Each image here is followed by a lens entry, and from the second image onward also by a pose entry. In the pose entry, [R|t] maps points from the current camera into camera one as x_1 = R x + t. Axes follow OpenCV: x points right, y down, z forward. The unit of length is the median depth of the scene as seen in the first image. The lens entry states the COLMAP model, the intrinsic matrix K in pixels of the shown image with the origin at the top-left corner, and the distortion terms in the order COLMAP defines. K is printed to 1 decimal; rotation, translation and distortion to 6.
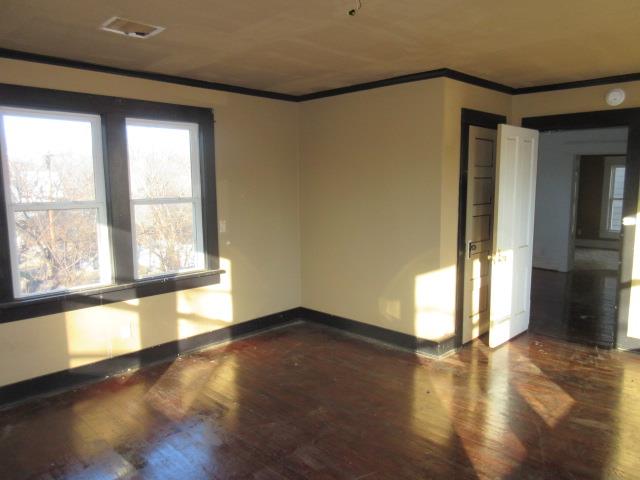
lens RADIAL K [[474.6, 0, 321.3], [0, 474.6, 239.6], [0, 0, 1]] dist [-0.005532, 0.000965]
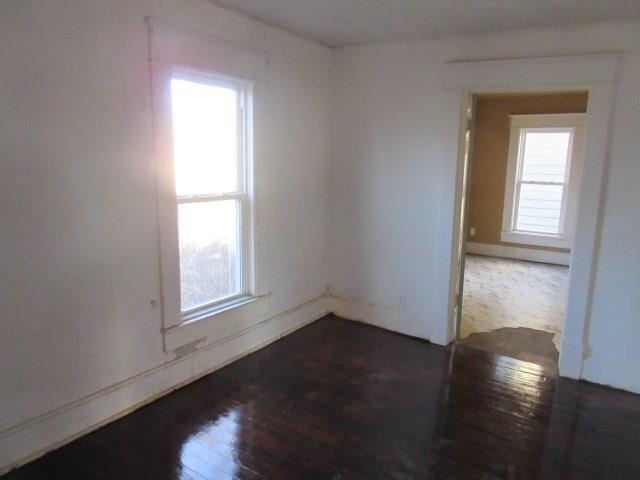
lens RADIAL K [[474.6, 0, 319.9], [0, 474.6, 241.6], [0, 0, 1]] dist [-0.005532, 0.000965]
pose [[0.983387, -0.015079, 0.180891, 0.231788], [0.004402, 0.998231, 0.059284, -0.043663], [-0.181465, -0.057503, 0.981715, 0.414829]]
